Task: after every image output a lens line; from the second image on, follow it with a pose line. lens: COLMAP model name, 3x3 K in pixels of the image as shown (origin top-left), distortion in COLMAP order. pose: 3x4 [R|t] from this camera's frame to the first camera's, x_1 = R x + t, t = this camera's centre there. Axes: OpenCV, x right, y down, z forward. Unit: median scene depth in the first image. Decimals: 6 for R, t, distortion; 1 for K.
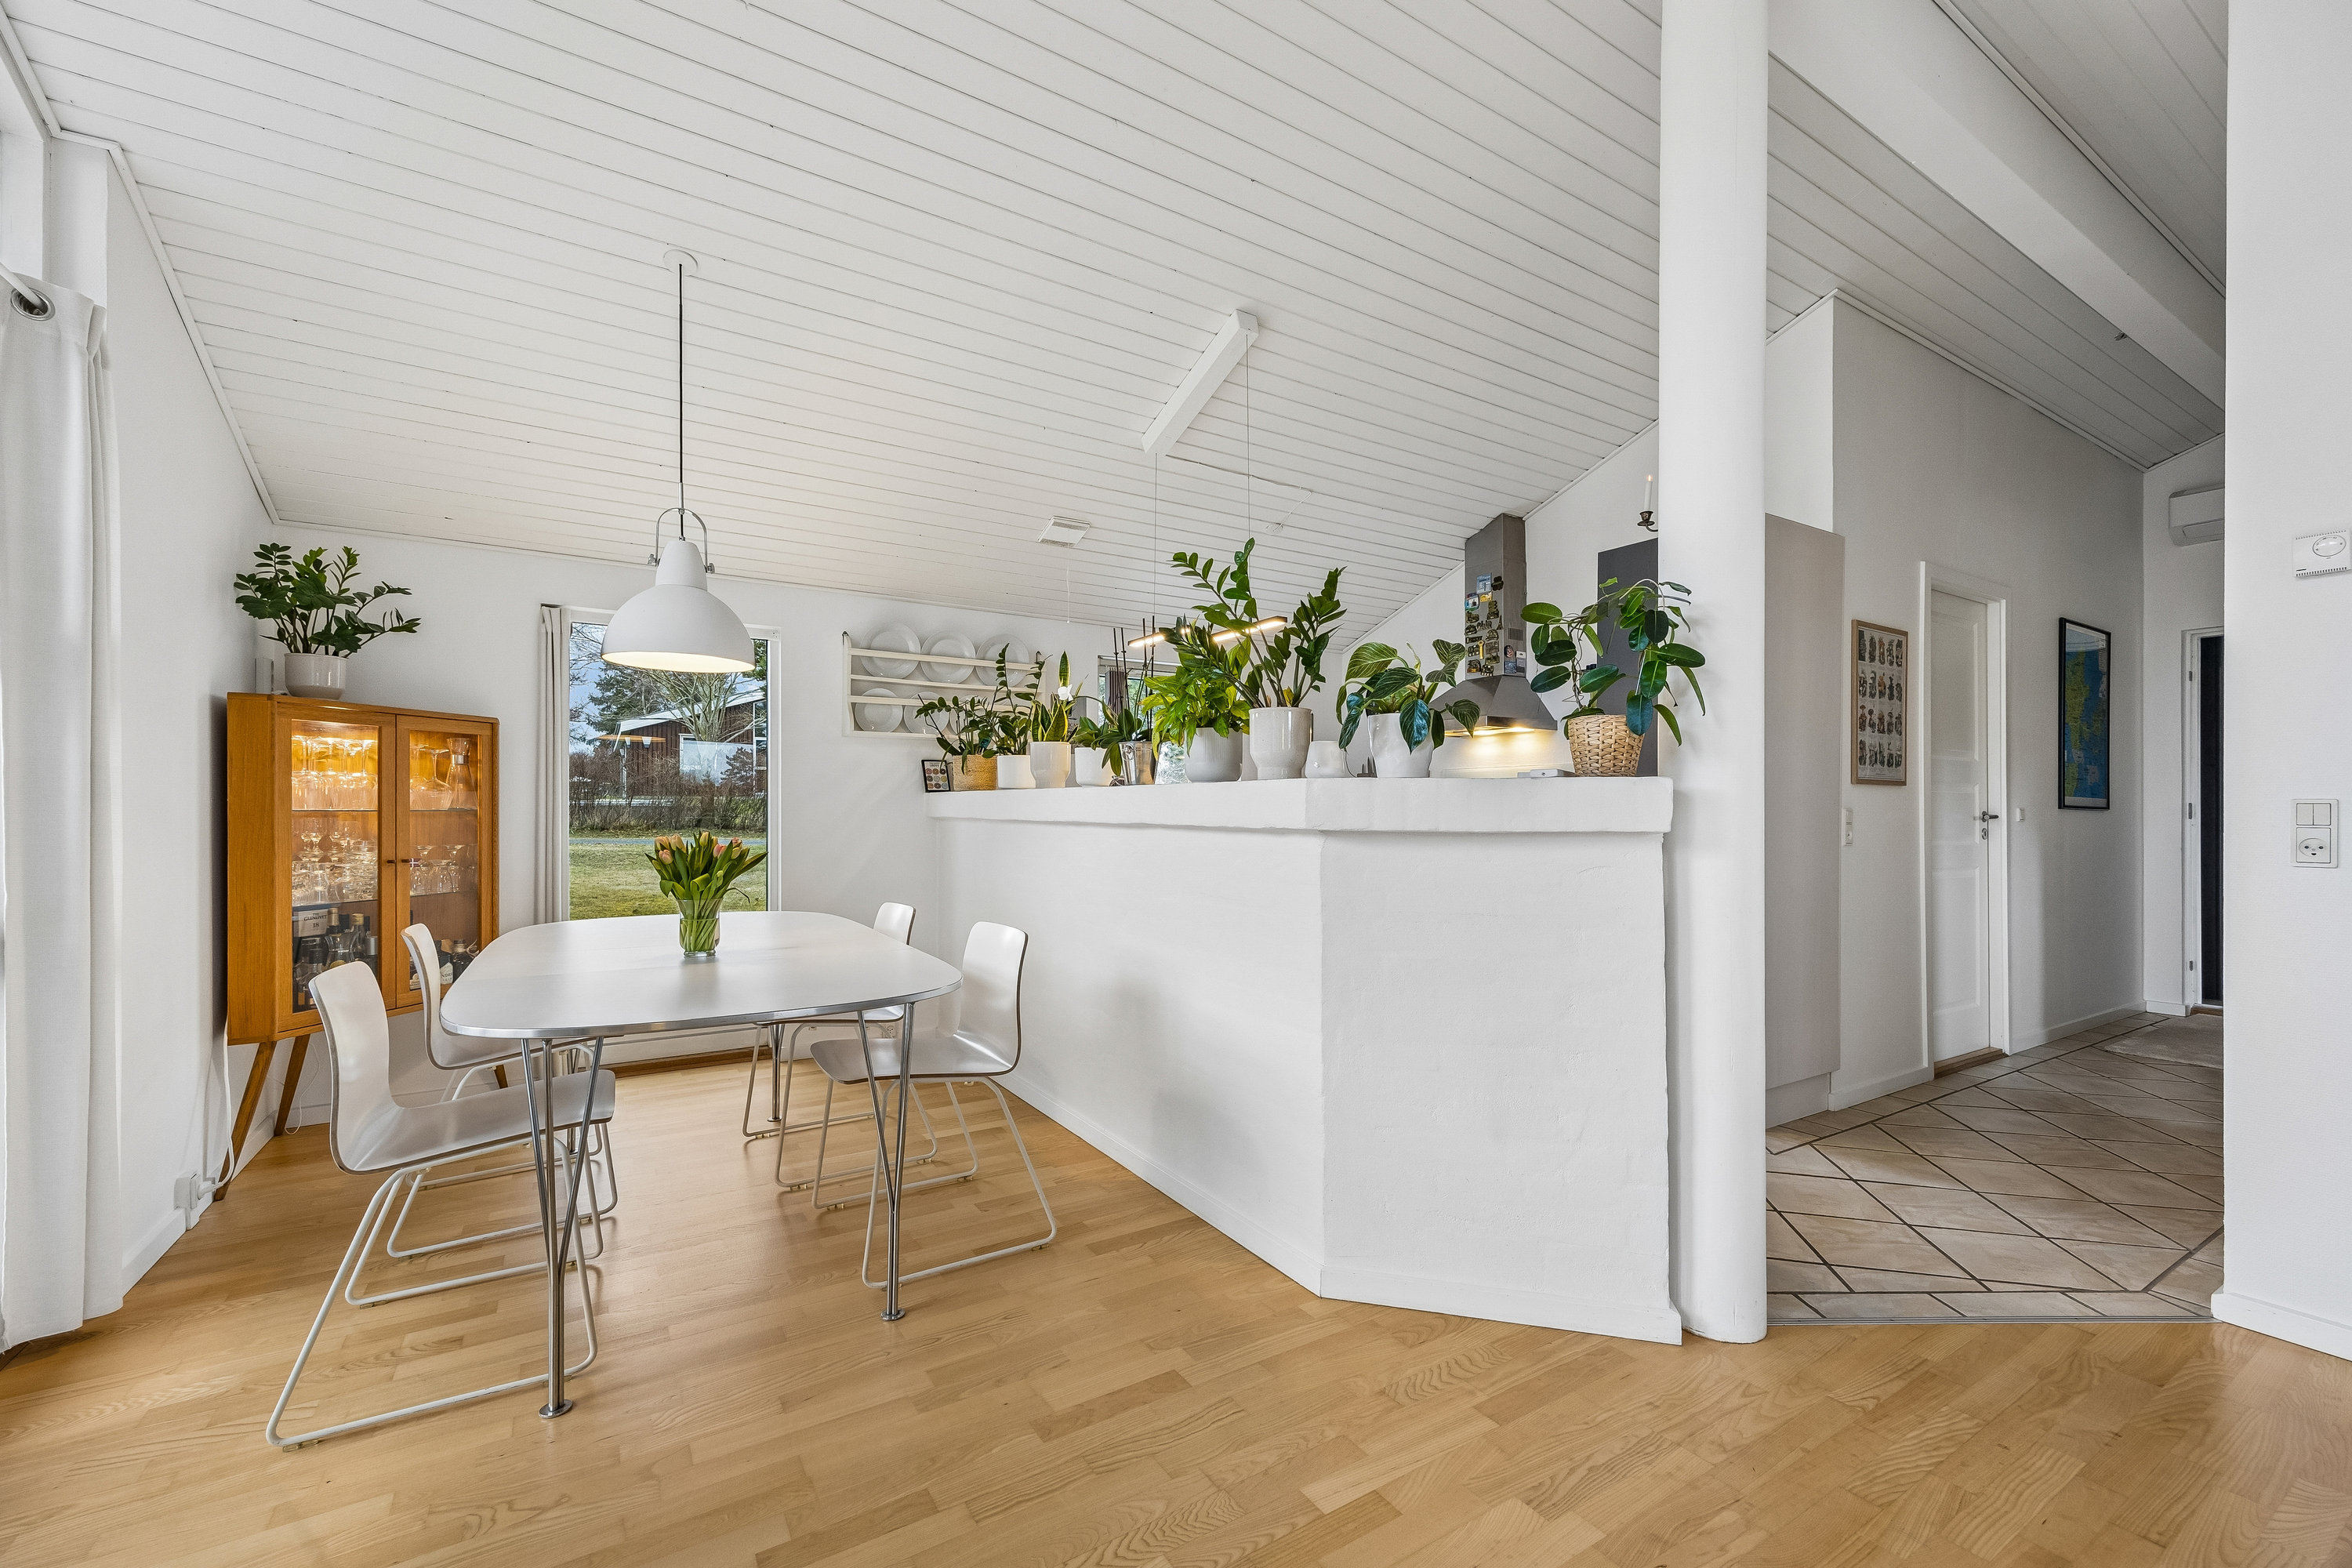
lens RADIAL K [[949.4, 0, 1183.6], [0, 949.4, 809.7], [0, 0, 1]] dist [0.010837, -0.000012]
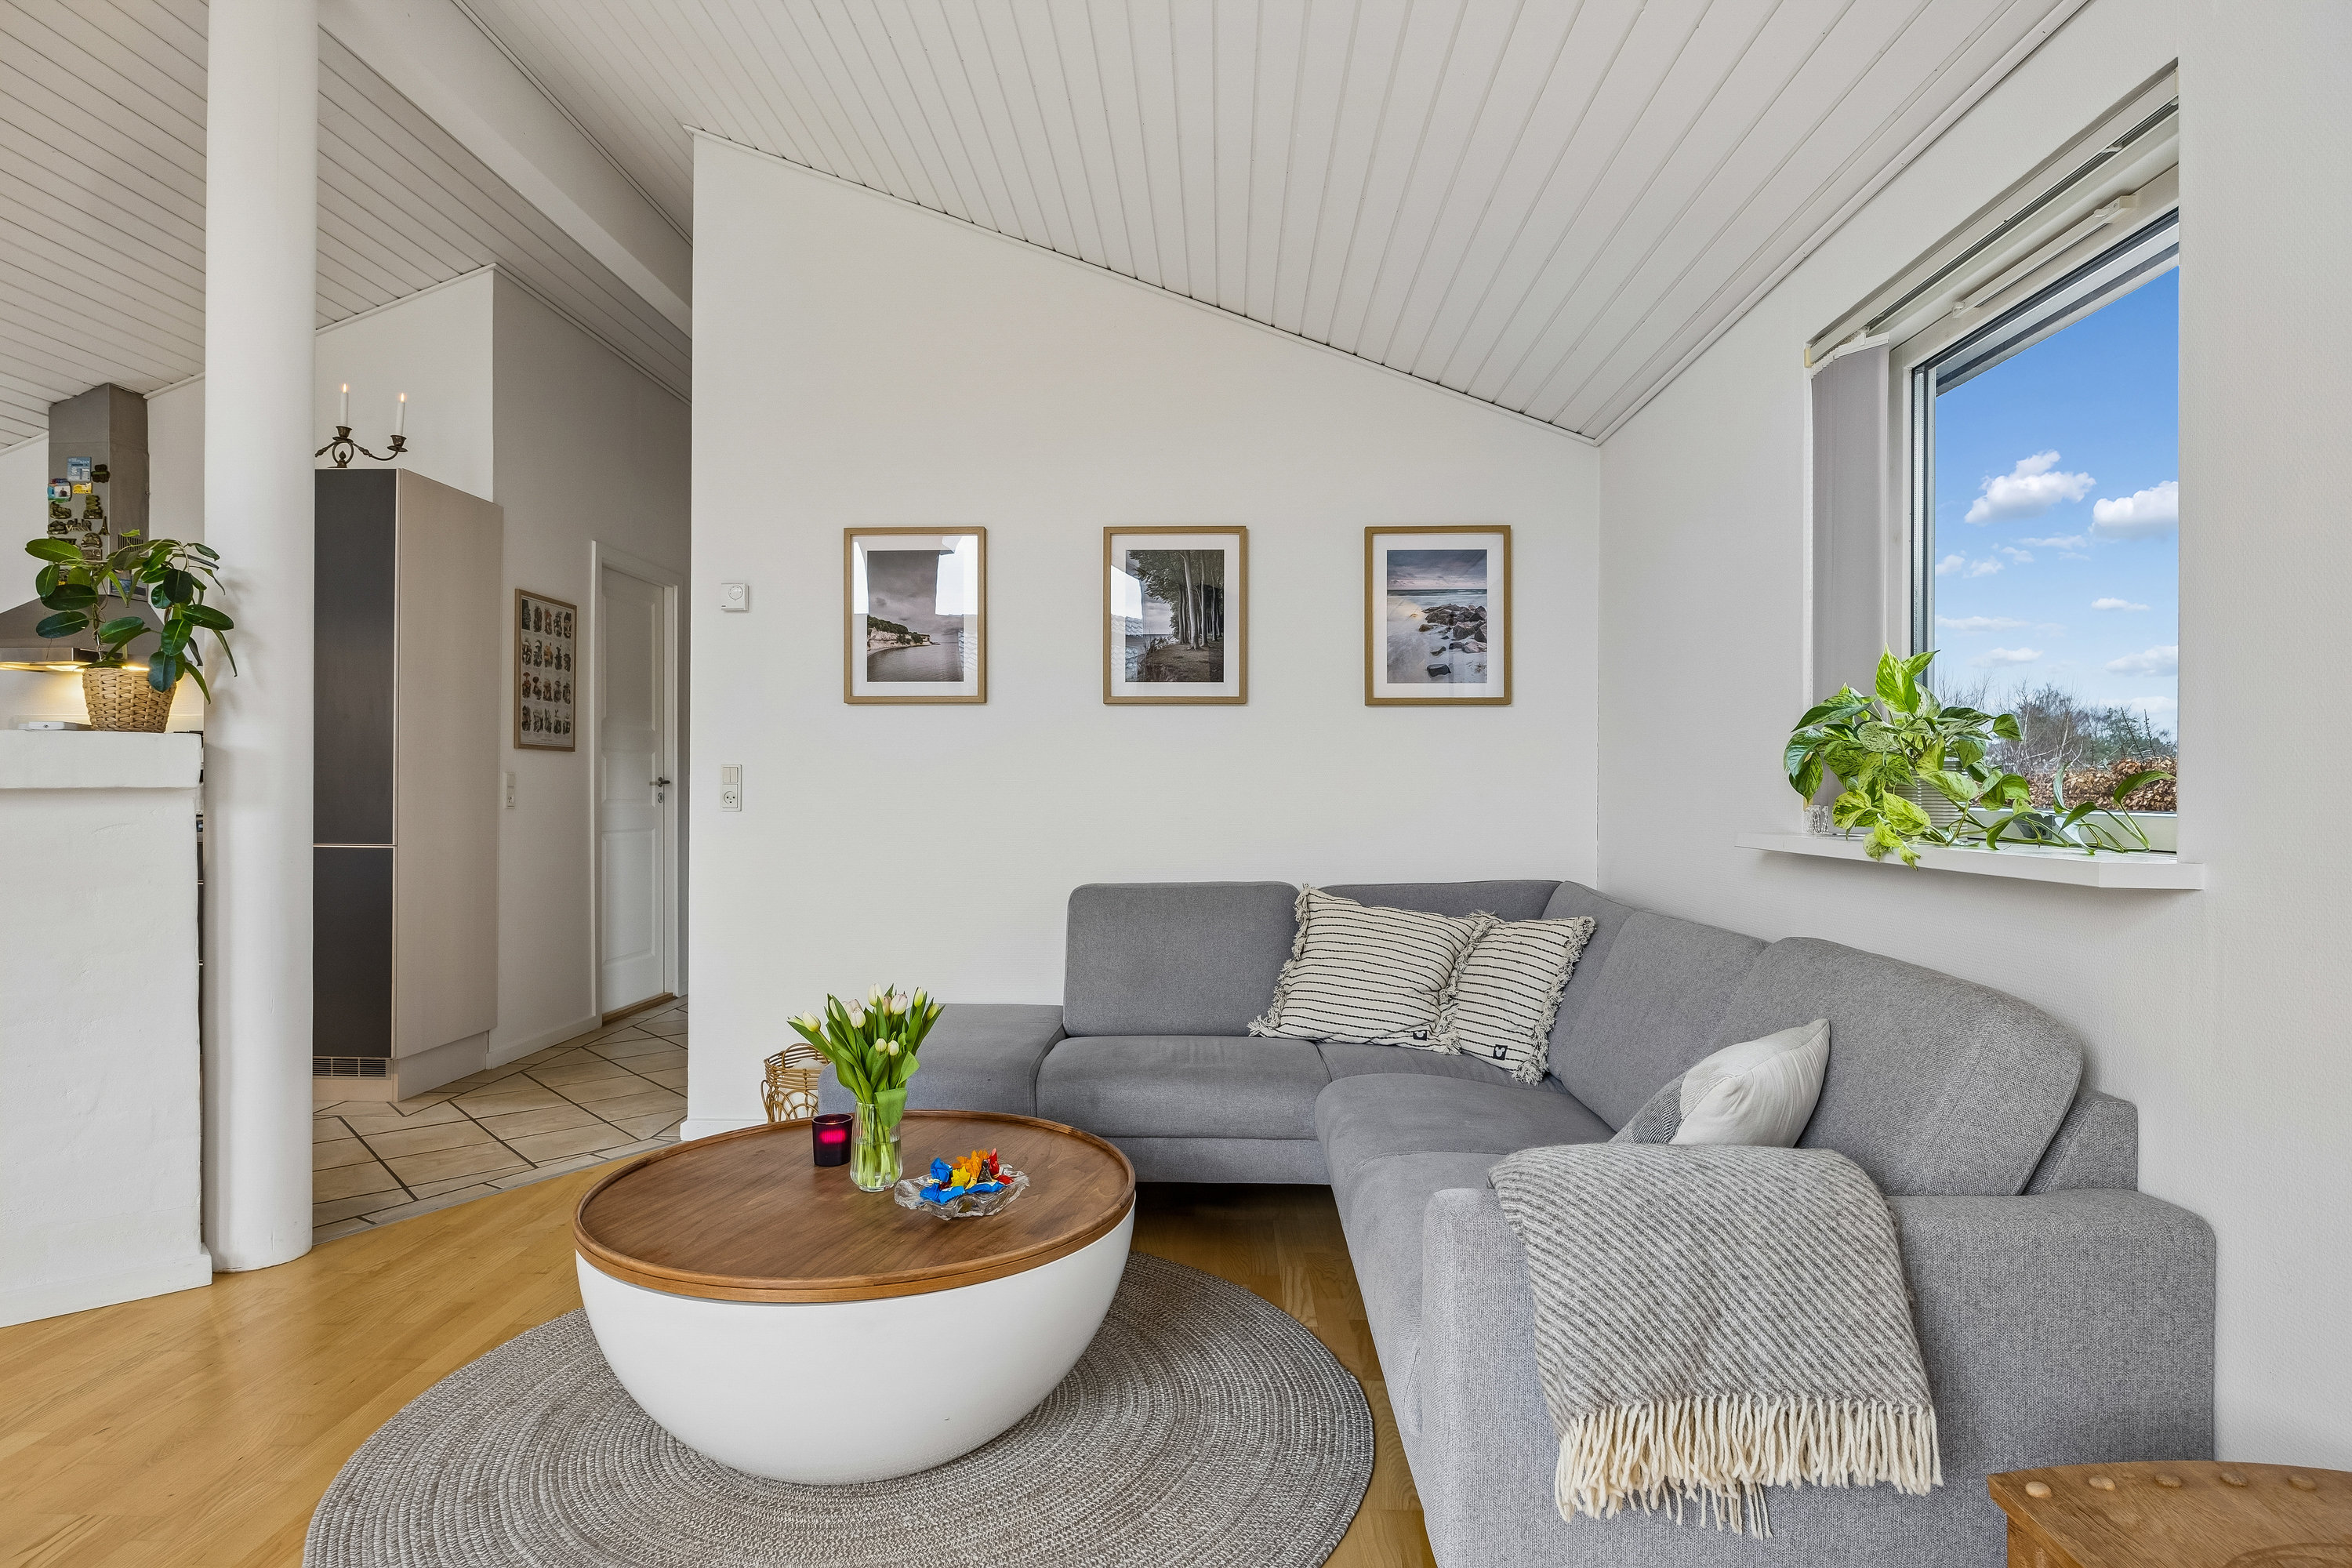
lens RADIAL K [[1243.2, 0, 1176.0], [0, 1243.2, 784.0], [0, 0, 1]] dist [-0.003117, -0.001393]
pose [[0.566454, 0.001805, 0.824091, 0.003739], [-0.003108, 0.999995, -0.000055, 0.009908], [-0.824087, -0.002530, 0.566457, -0.379858]]
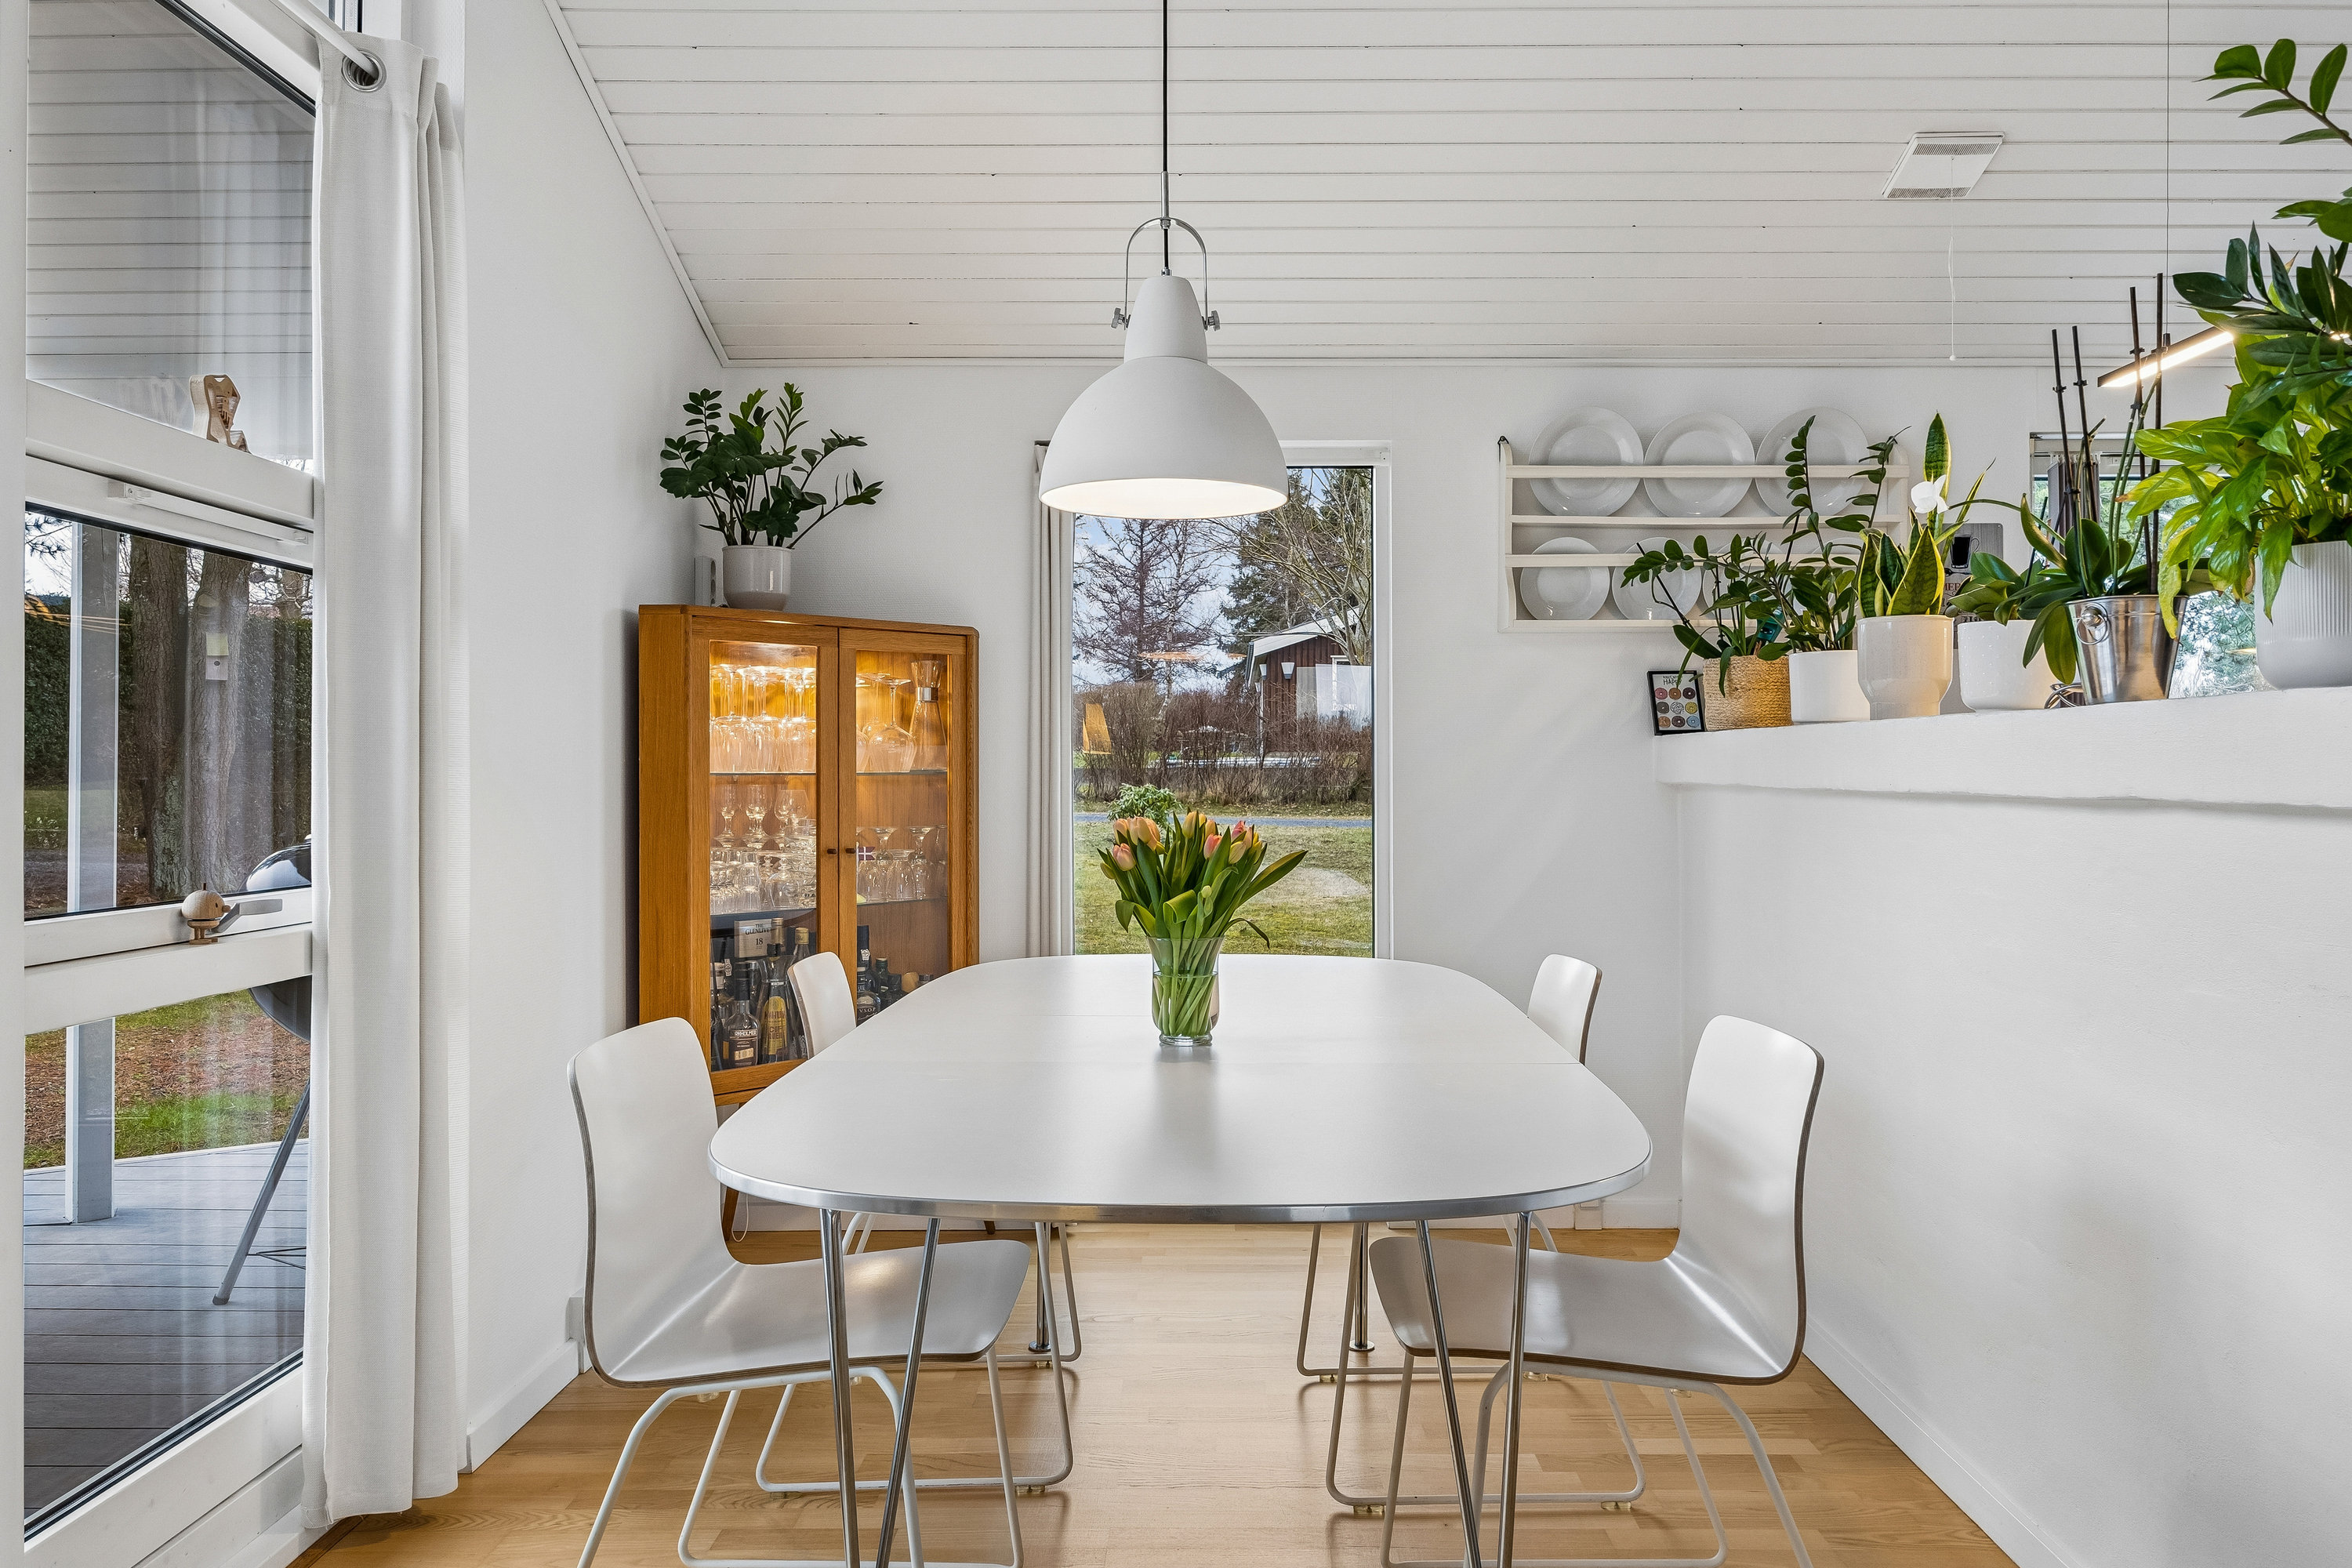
lens RADIAL K [[1639.7, 0, 1225.4], [0, 1639.7, 761.4], [0, 0, 1]] dist [-0.000704, -0.001761]
pose [[0.847949, -0.007651, -0.530023, -0.001386], [0.004365, 0.999963, -0.007451, 0.002013], [0.530060, 0.004005, 0.847950, 0.186622]]
